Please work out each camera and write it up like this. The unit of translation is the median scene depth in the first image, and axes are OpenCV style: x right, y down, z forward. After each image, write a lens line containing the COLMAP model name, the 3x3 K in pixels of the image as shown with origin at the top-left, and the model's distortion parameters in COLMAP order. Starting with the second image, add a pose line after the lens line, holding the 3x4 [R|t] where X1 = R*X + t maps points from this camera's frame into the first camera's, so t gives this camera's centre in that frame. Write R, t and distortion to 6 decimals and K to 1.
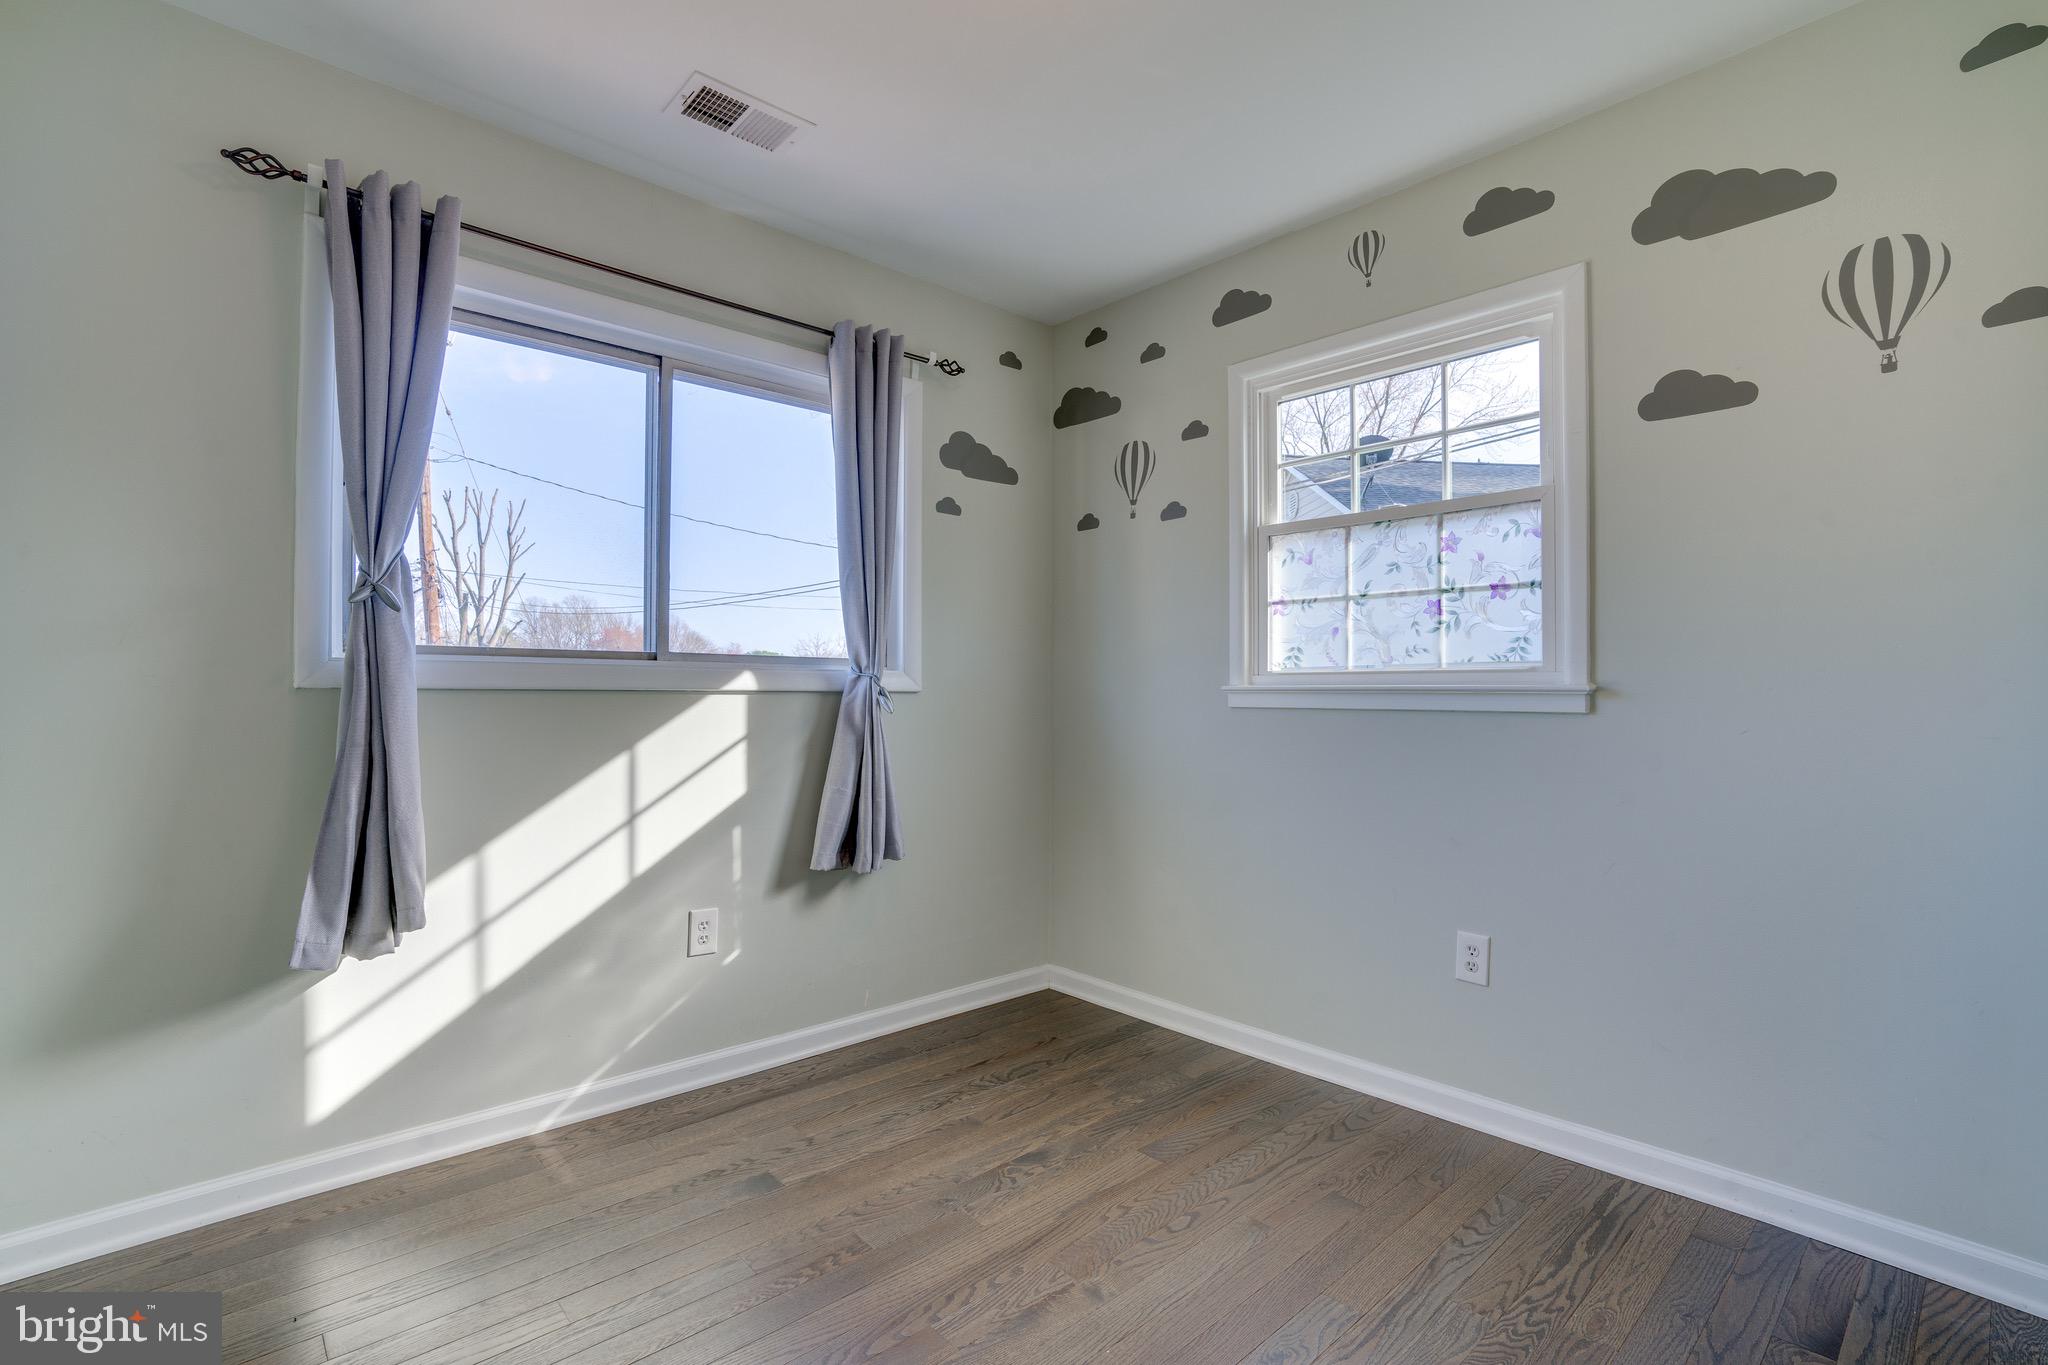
lens RADIAL K [[955.1, 0, 1035.8], [0, 955.1, 684.6], [0, 0, 1]] dist [-0.051185, 0.021983]
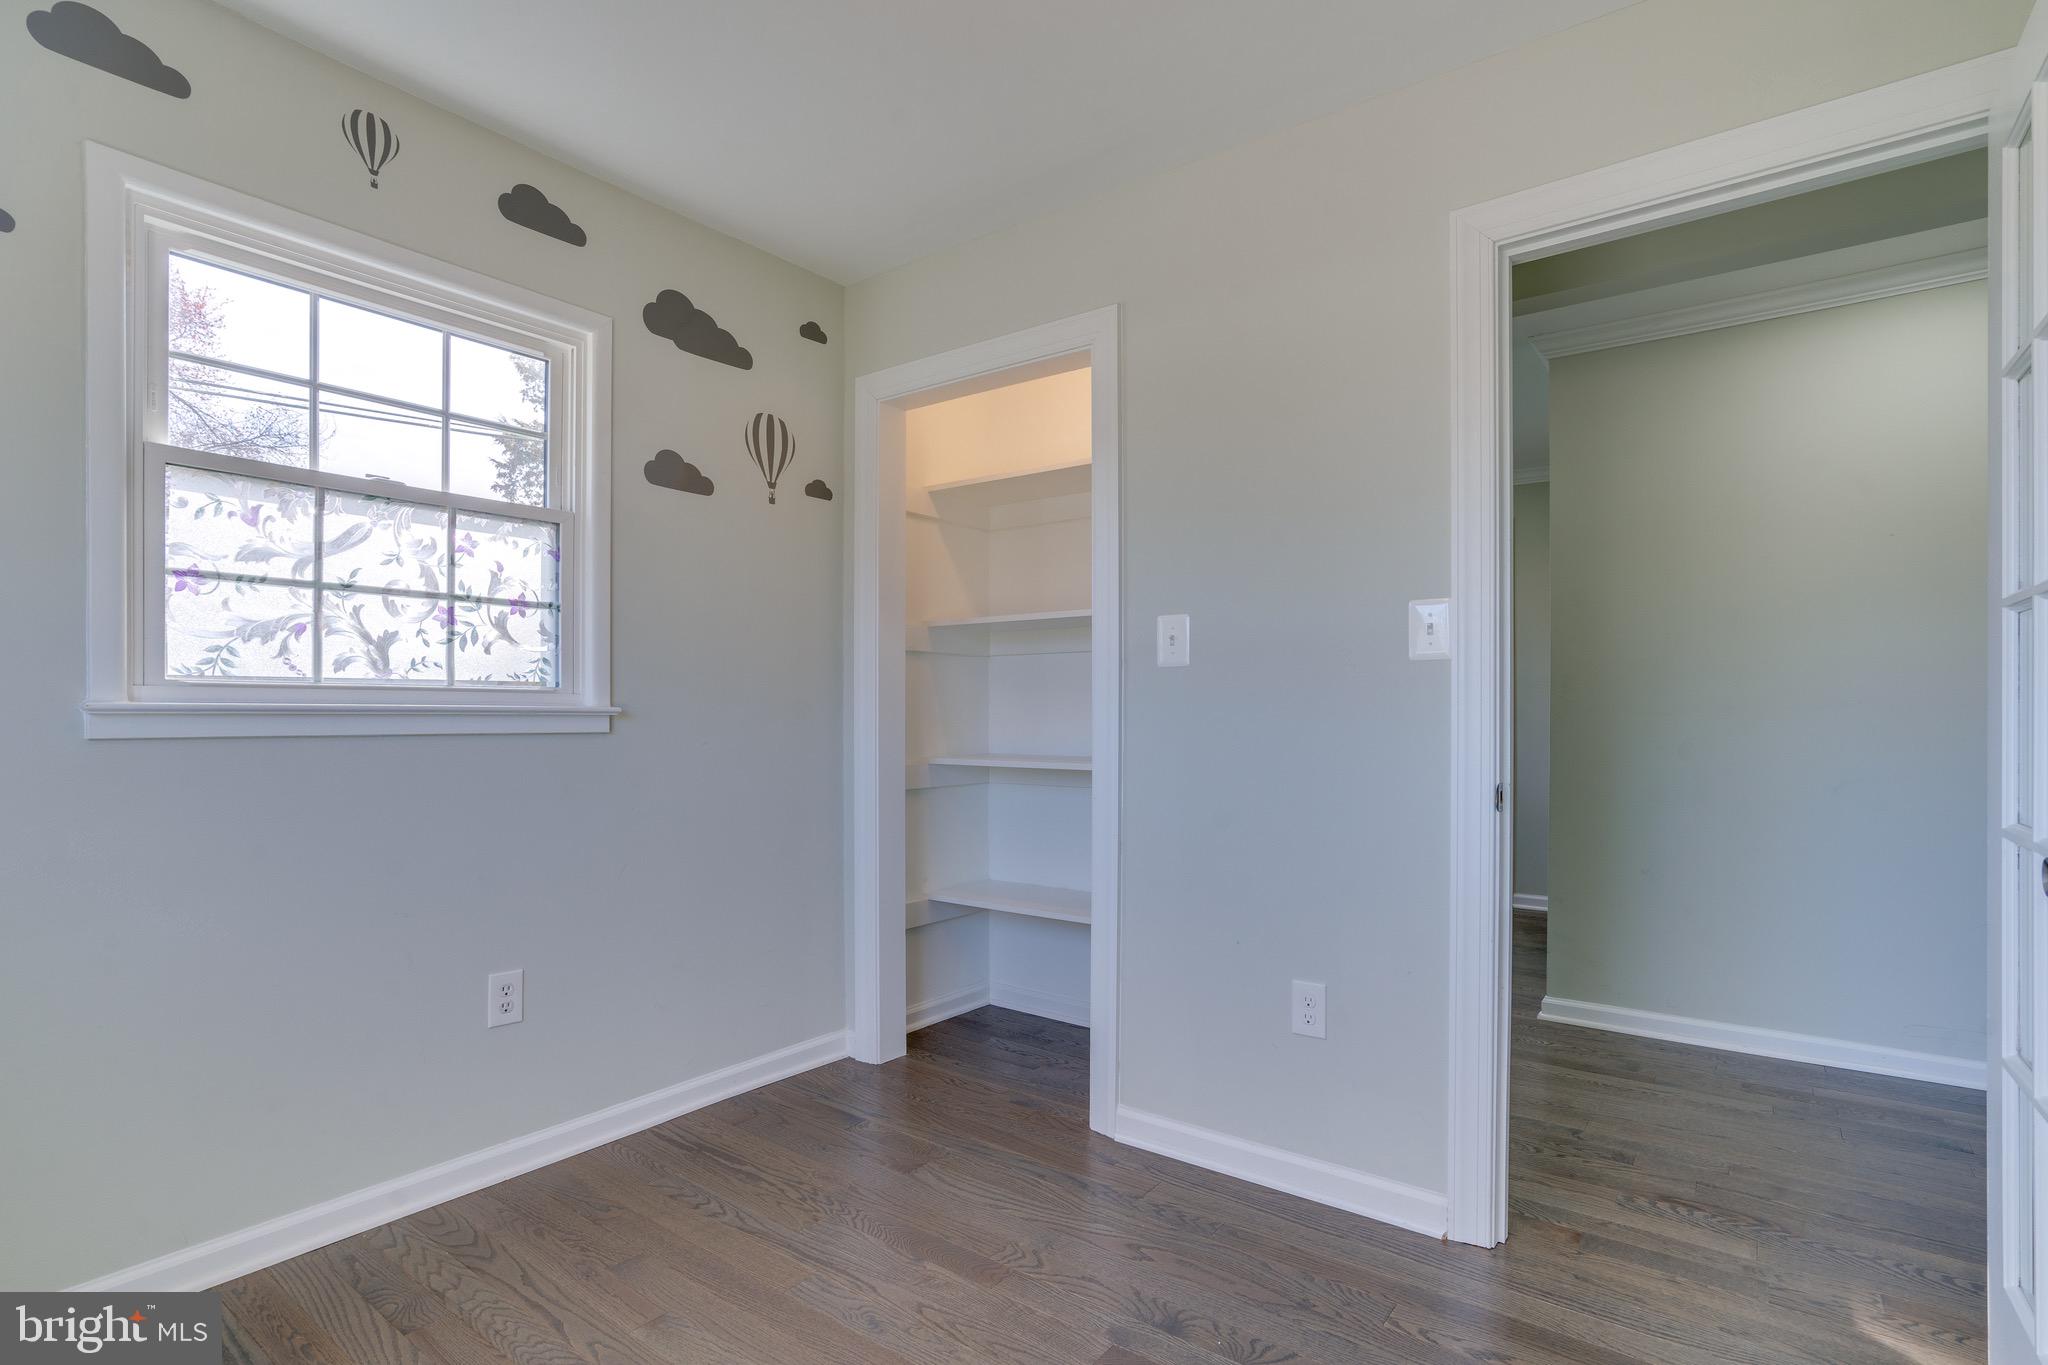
lens RADIAL K [[1000.4, 0, 1011.7], [0, 1000.4, 719.0], [0, 0, 1]] dist [-0.052996, 0.024893]
pose [[-0.180469, -0.009751, 0.983532, -0.566718], [-0.012055, 0.999898, 0.007701, 0.000199], [-0.983507, -0.010466, -0.180568, 0.666152]]
